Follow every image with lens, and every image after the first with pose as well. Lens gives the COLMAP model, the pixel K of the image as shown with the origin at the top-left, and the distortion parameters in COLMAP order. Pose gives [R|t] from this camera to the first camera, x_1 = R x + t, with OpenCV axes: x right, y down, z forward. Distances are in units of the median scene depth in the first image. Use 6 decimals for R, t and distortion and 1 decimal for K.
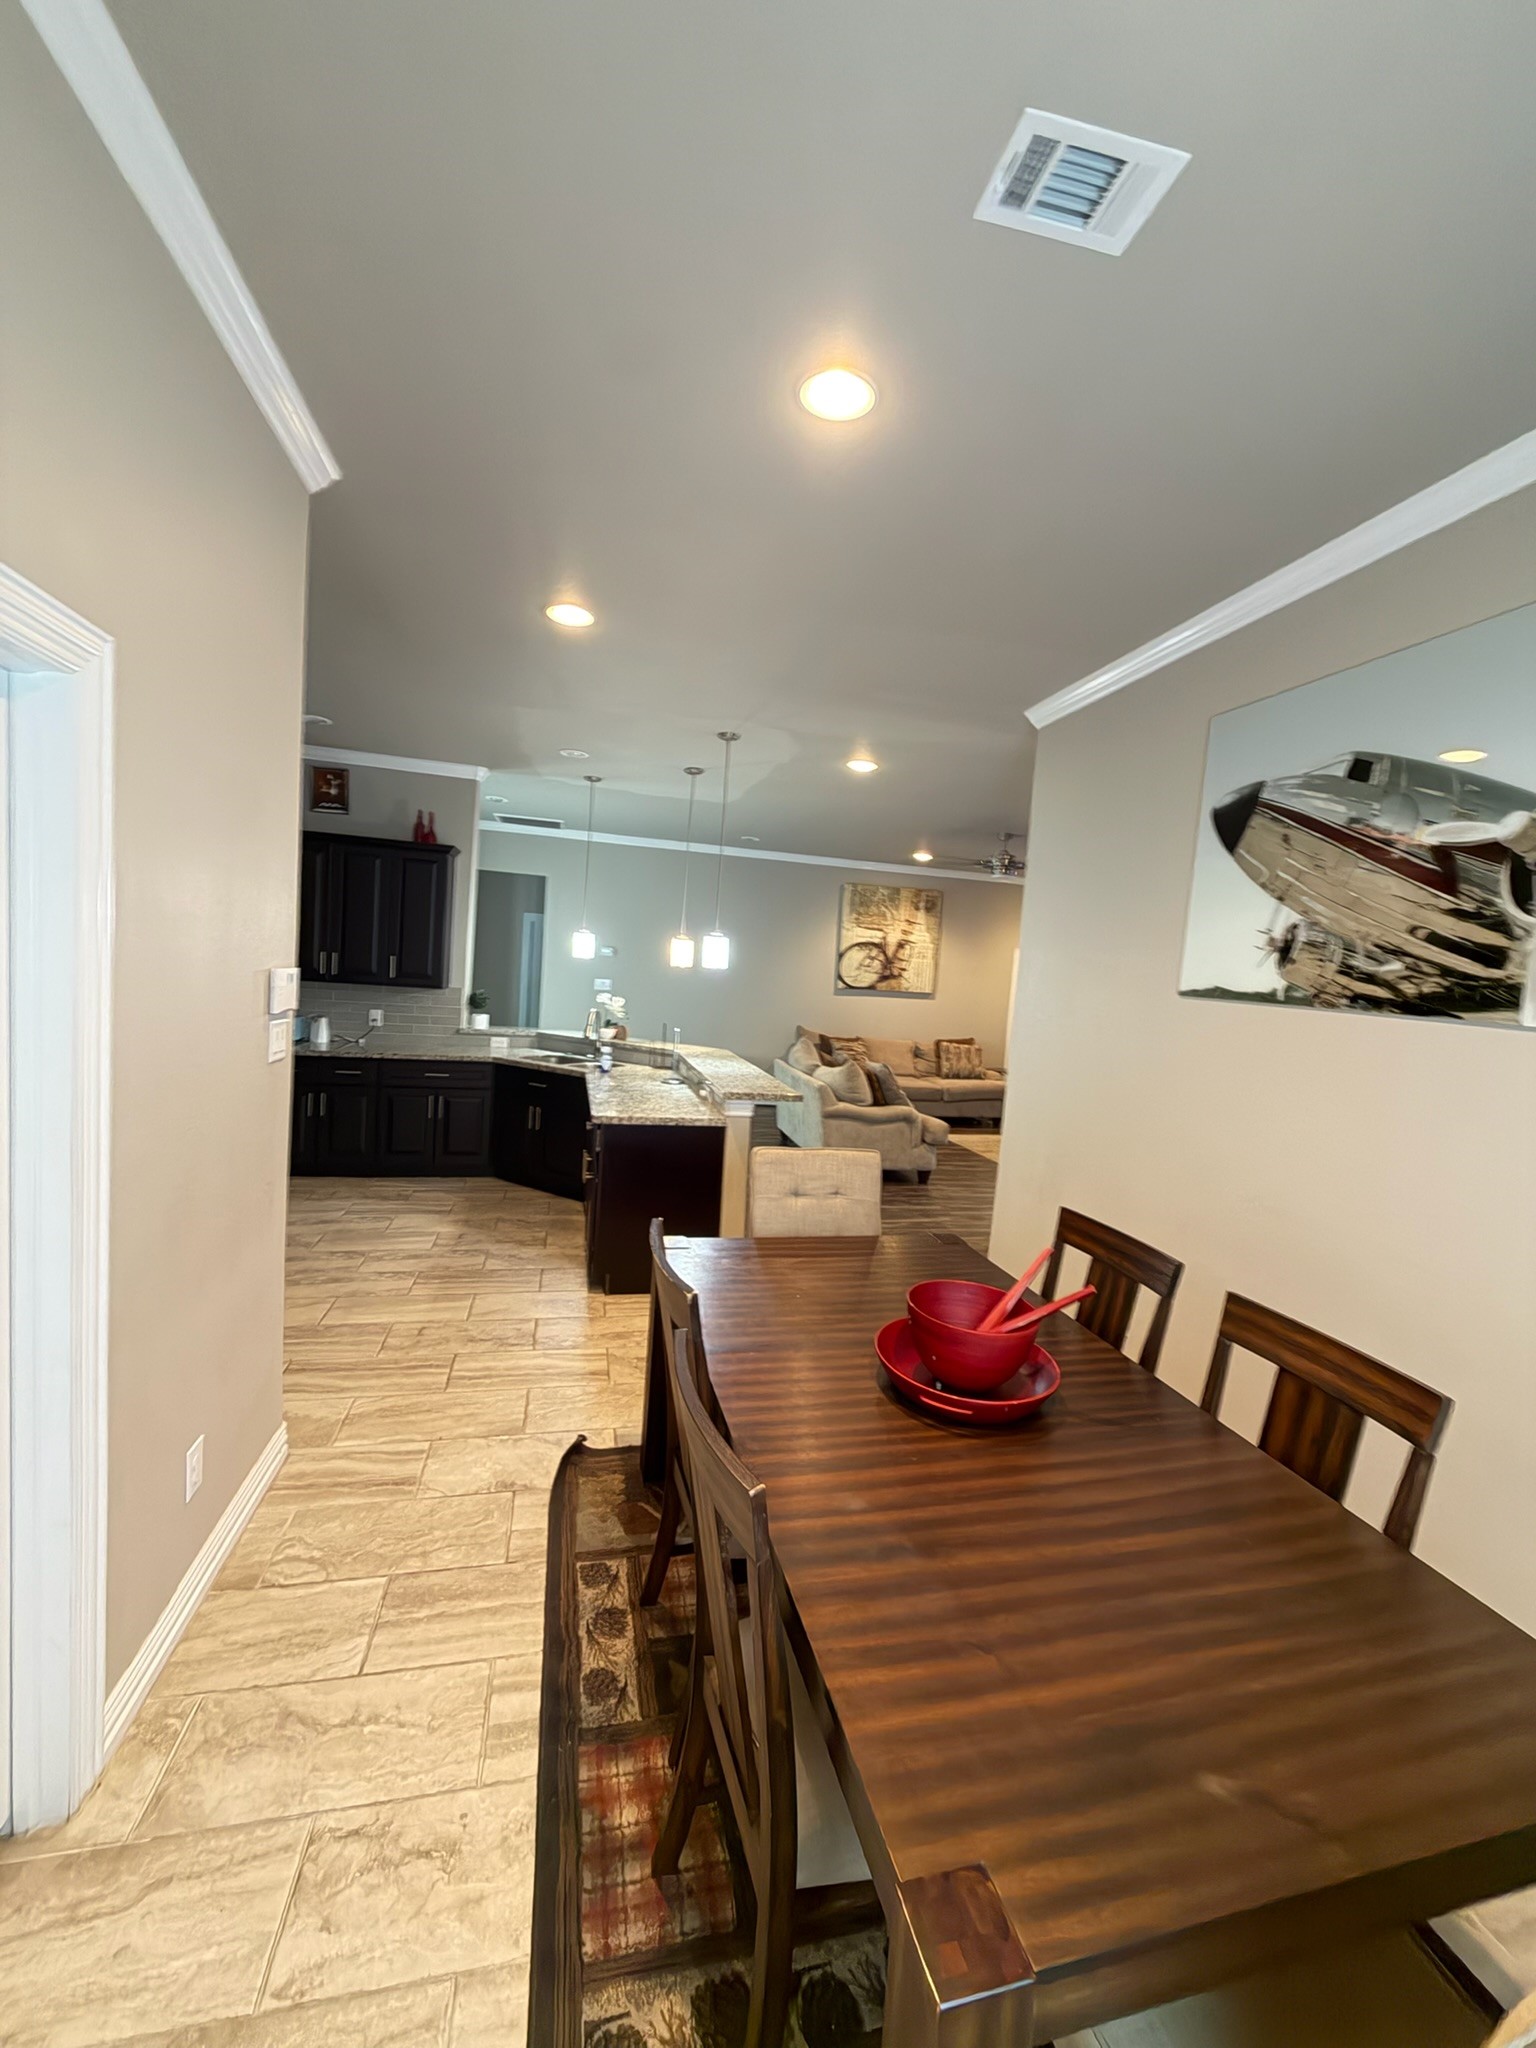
lens RADIAL K [[824.1, 0, 773.4], [0, 824.1, 1028.6], [0, 0, 1]] dist [0.000076, 0.000100]
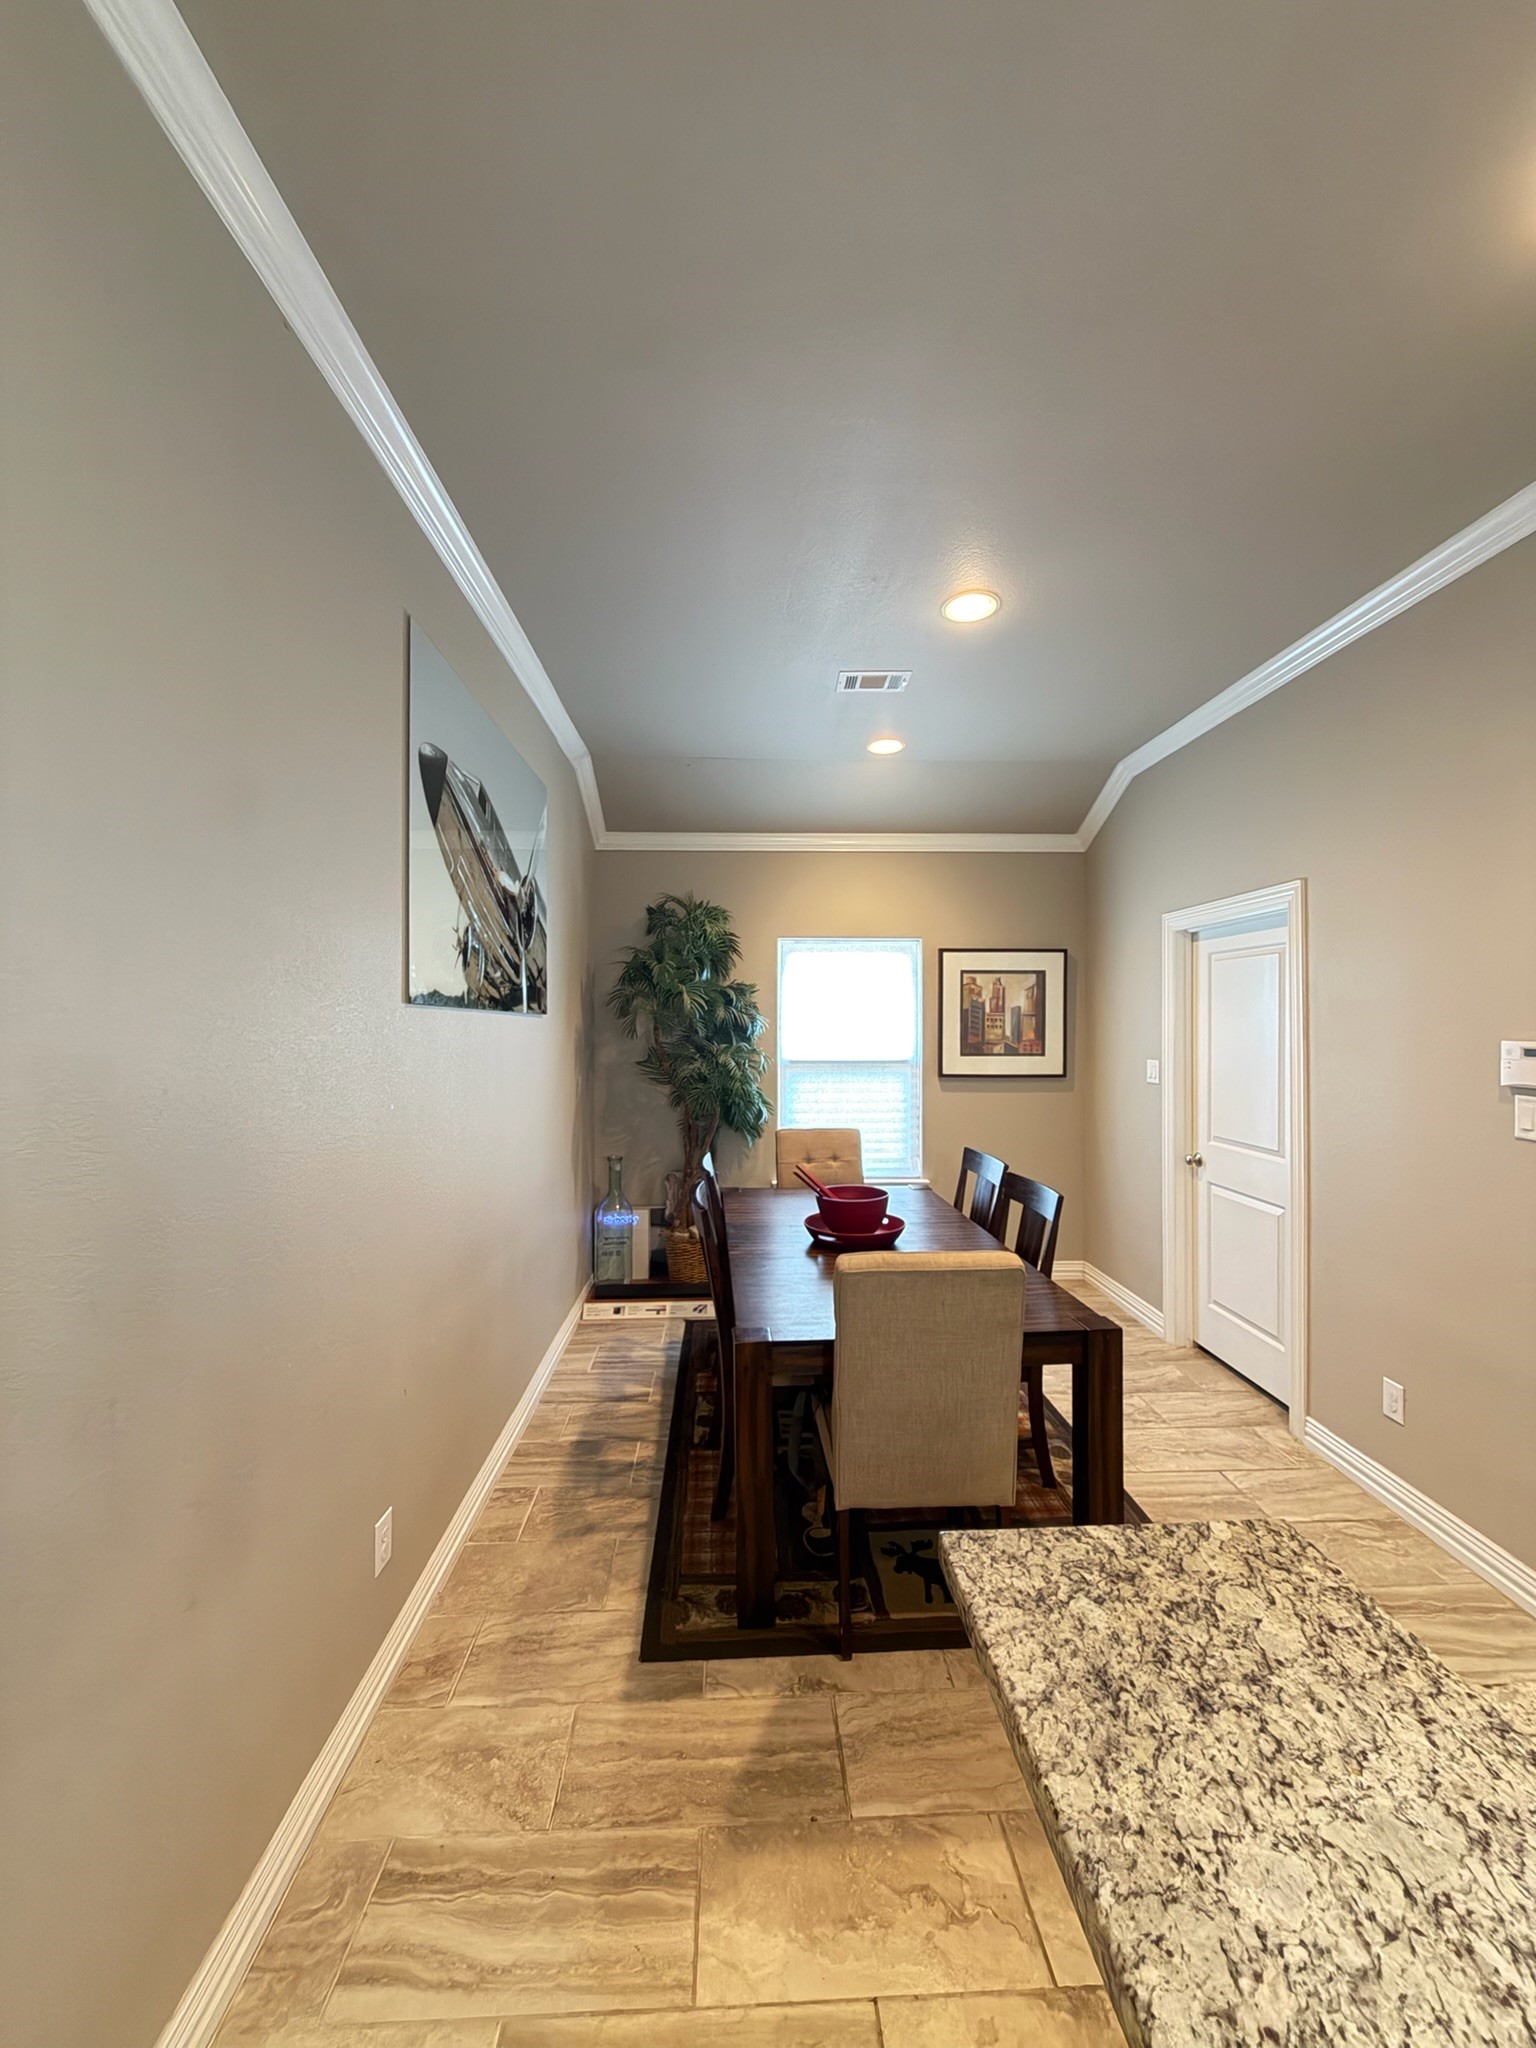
lens RADIAL K [[824.1, 0, 770.3], [0, 824.1, 1023.6], [0, 0, 1]] dist [0.000076, 0.000100]
pose [[-0.979649, -0.073379, 0.186825, 0.100666], [-0.058299, 0.994676, 0.084977, -0.143341], [-0.192066, 0.072355, -0.978711, 2.364310]]
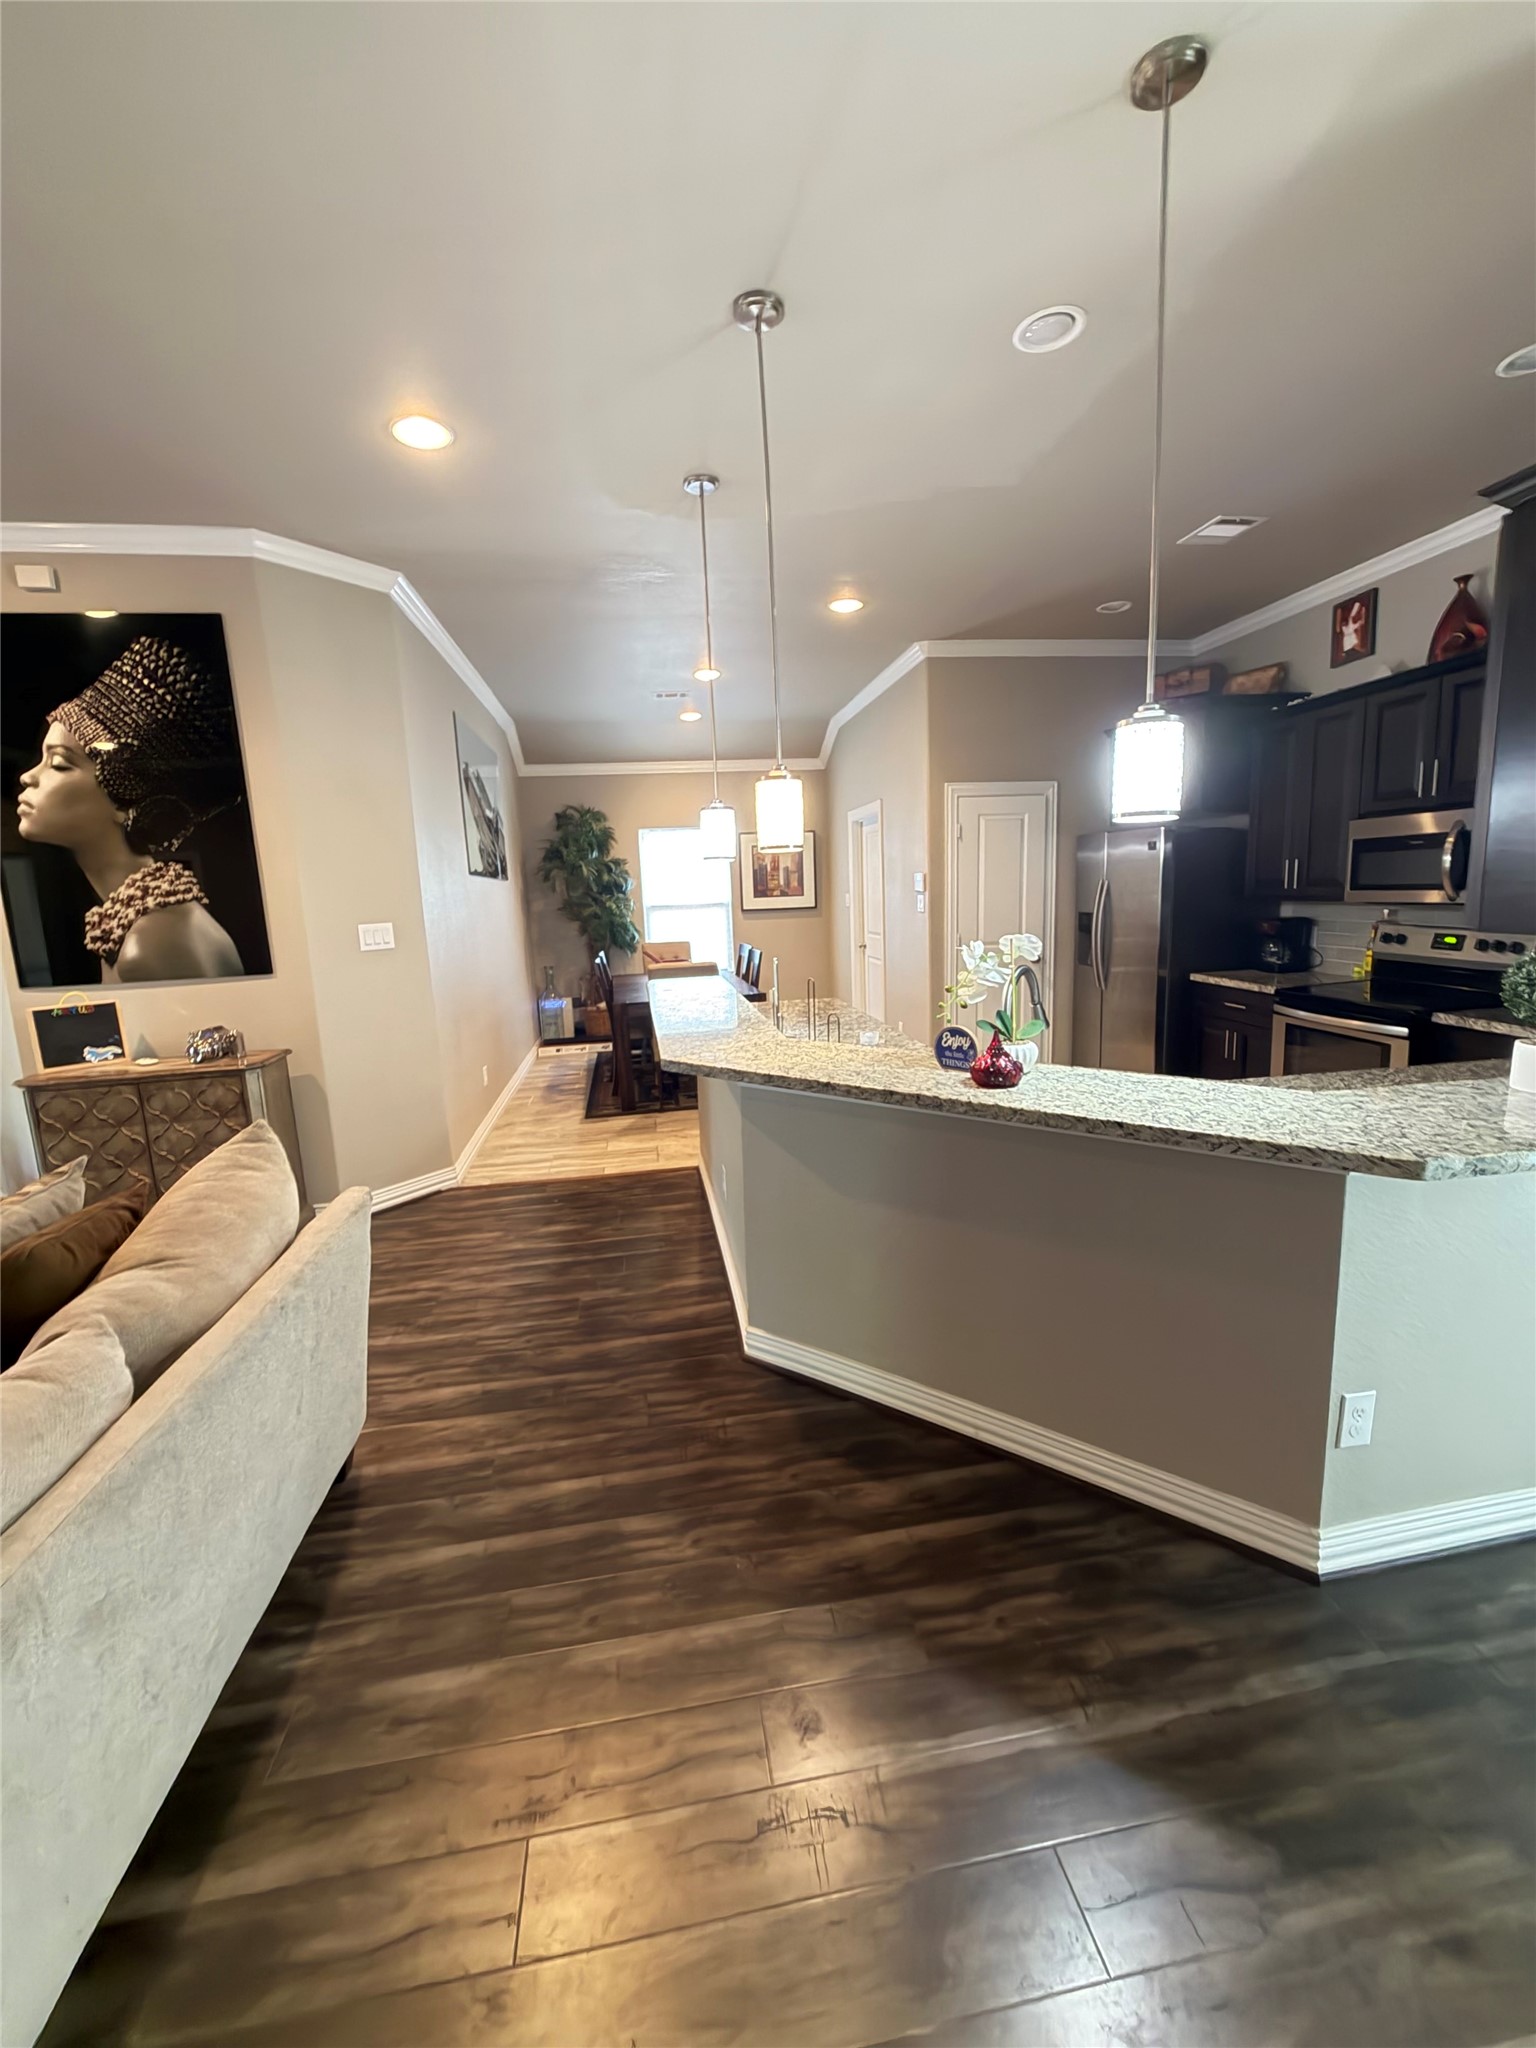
lens RADIAL K [[824.1, 0, 767.6], [0, 824.1, 1024.9], [0, 0, 1]] dist [0.000076, 0.000100]
pose [[-0.996449, -0.044739, 0.071328, -0.357548], [-0.026513, 0.970775, 0.238523, -0.231980], [-0.079914, 0.235785, -0.968514, 3.859286]]
